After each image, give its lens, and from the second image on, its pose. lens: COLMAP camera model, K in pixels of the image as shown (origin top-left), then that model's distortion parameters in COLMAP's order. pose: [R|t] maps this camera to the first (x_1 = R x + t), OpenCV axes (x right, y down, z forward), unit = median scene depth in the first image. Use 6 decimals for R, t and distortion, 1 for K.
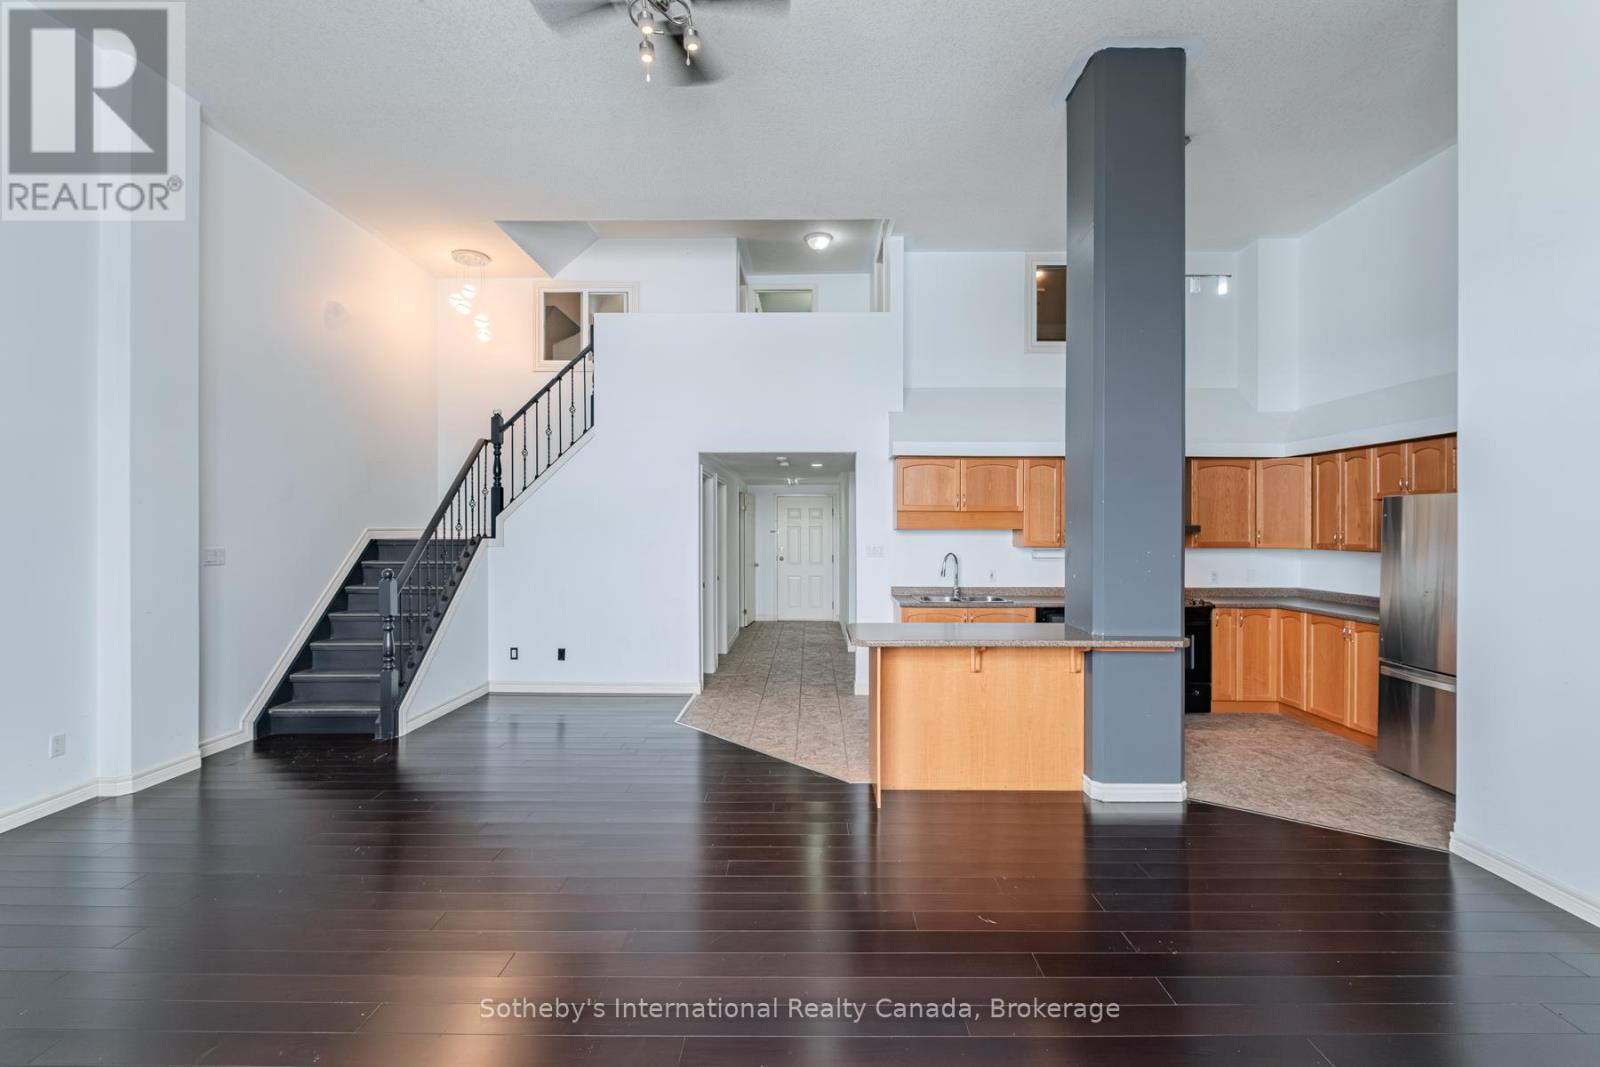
lens RADIAL K [[693.8, 0, 805.0], [0, 693.8, 525.2], [0, 0, 1]] dist [0.002398, -0.004099]
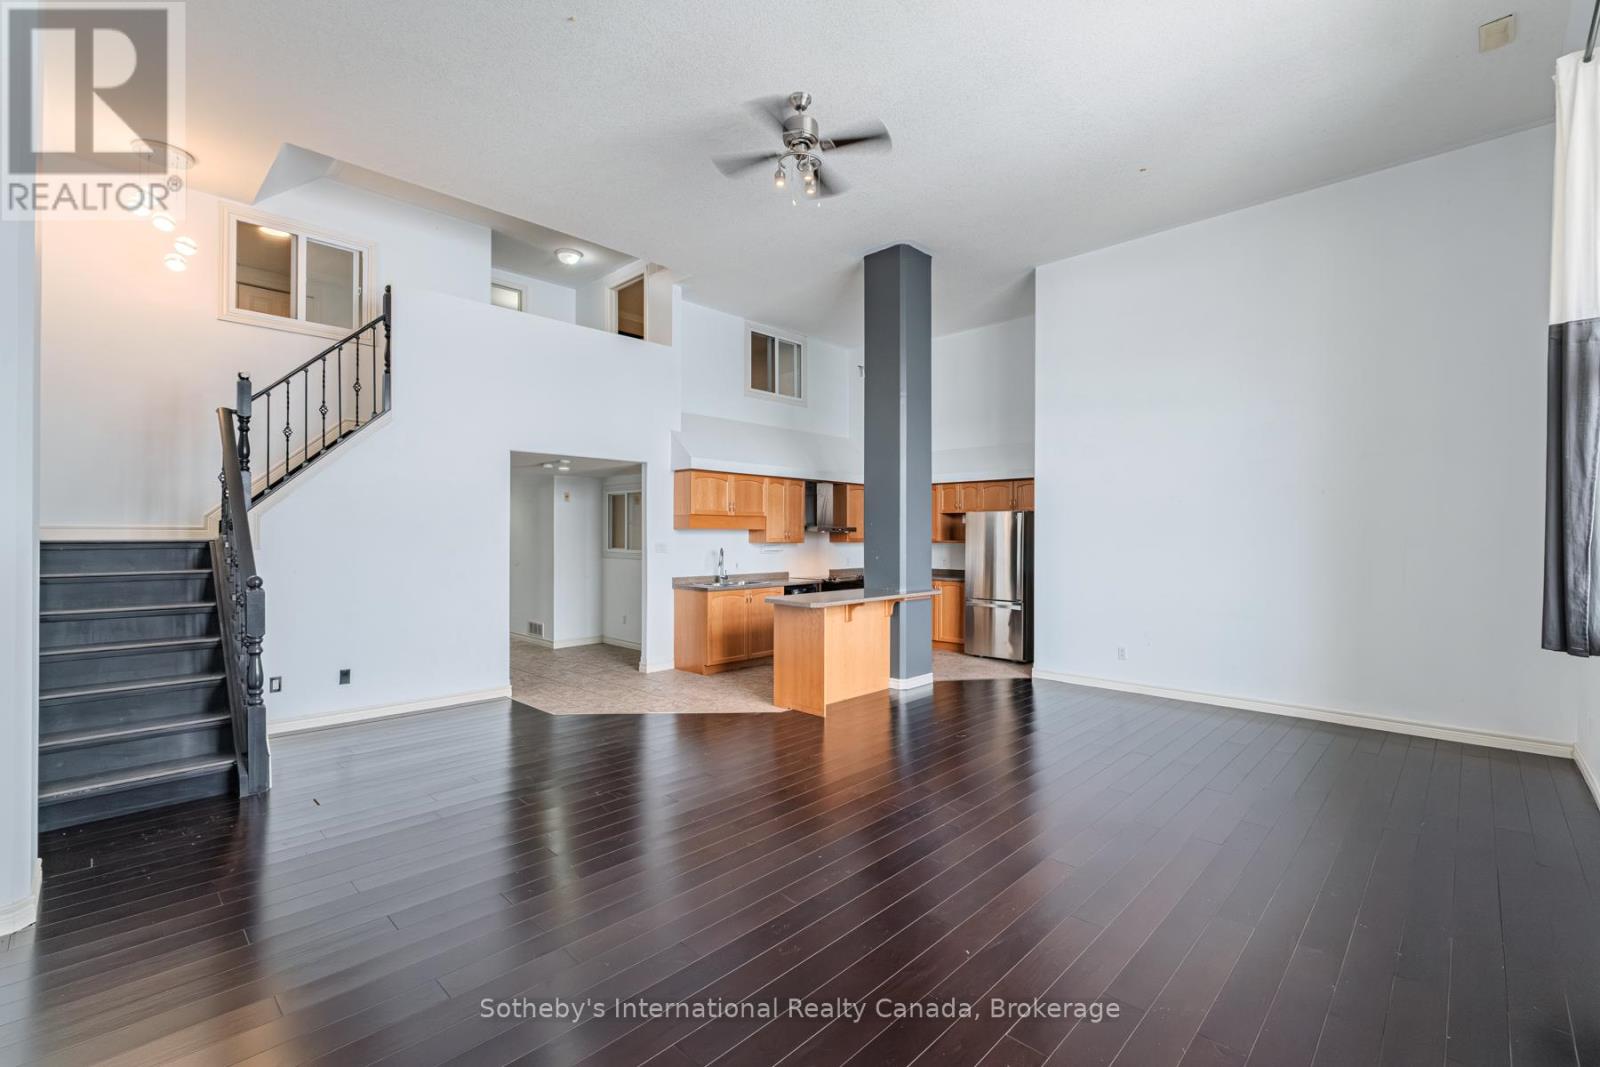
lens RADIAL K [[693.8, 0, 805.0], [0, 693.8, 536.5], [0, 0, 1]] dist [0.002398, -0.004099]
pose [[0.687358, -0.002474, 0.726314, -0.621998], [-0.001797, 0.999985, 0.005107, 0.012045], [-0.726316, -0.004816, 0.687344, 0.016716]]
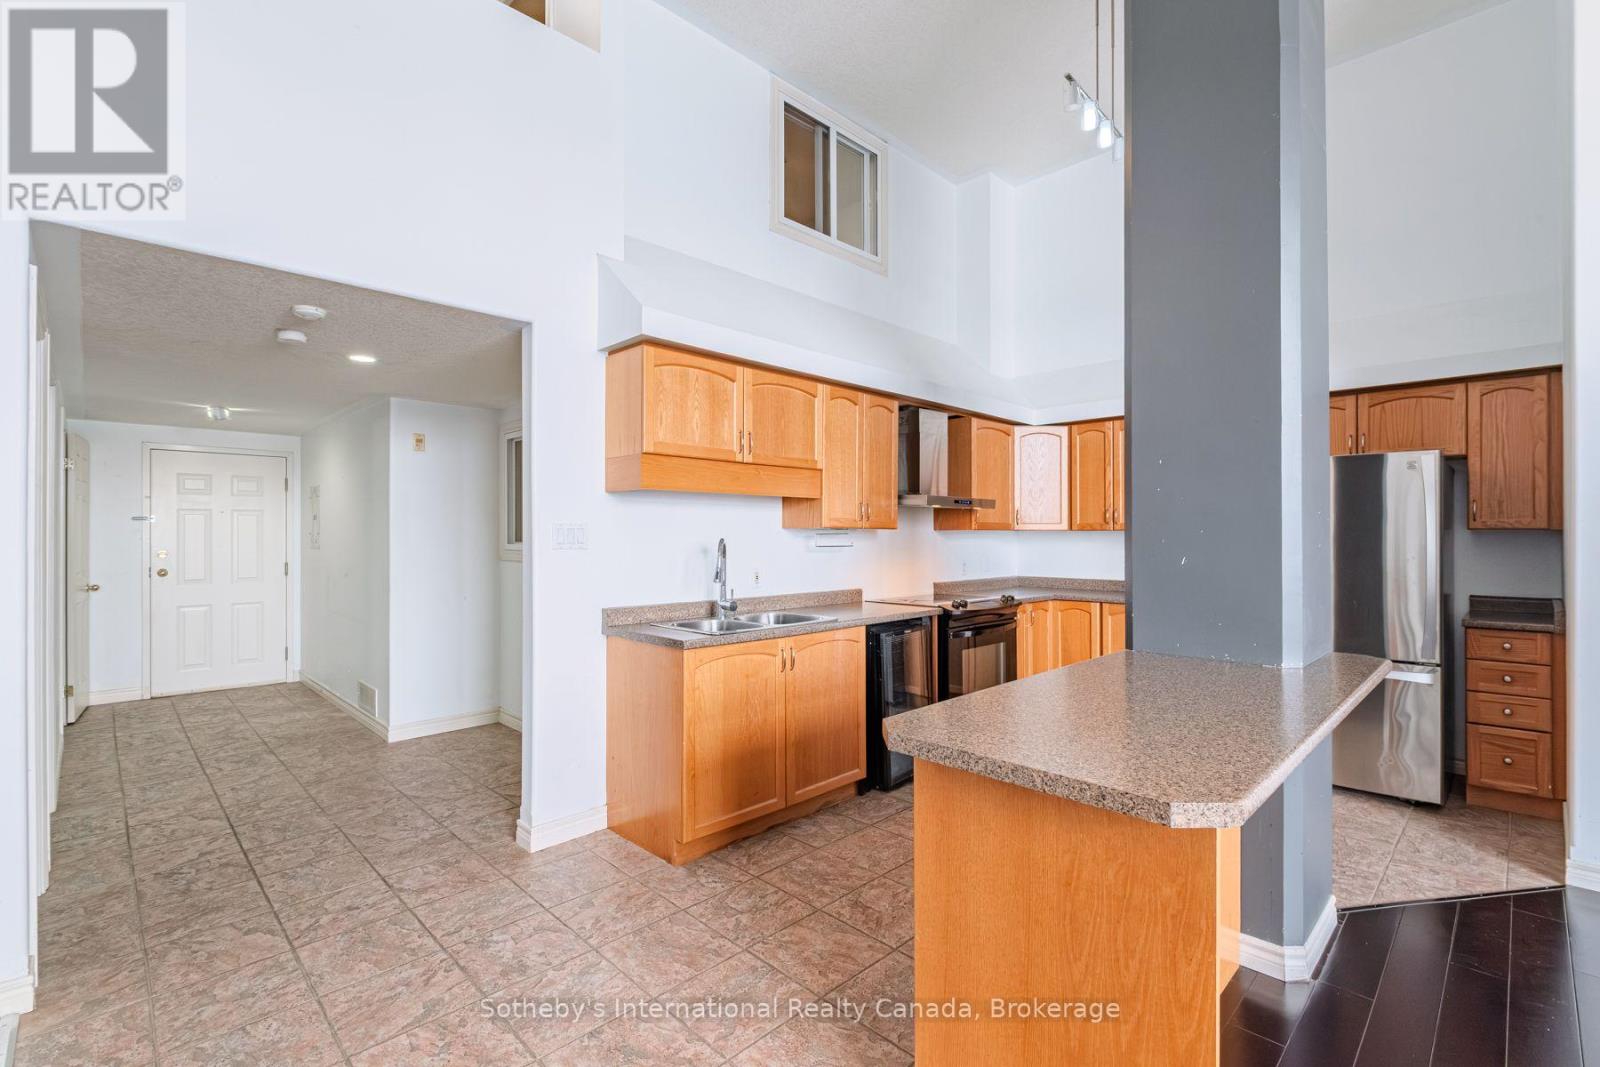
lens RADIAL K [[718.0, 0, 809.0], [0, 718.0, 530.3], [0, 0, 1]] dist [0.005639, -0.004964]
pose [[0.699285, 0.003039, 0.714836, -0.147933], [-0.000825, 0.999994, -0.003444, 0.036085], [-0.714842, 0.001818, 0.699283, 0.571070]]
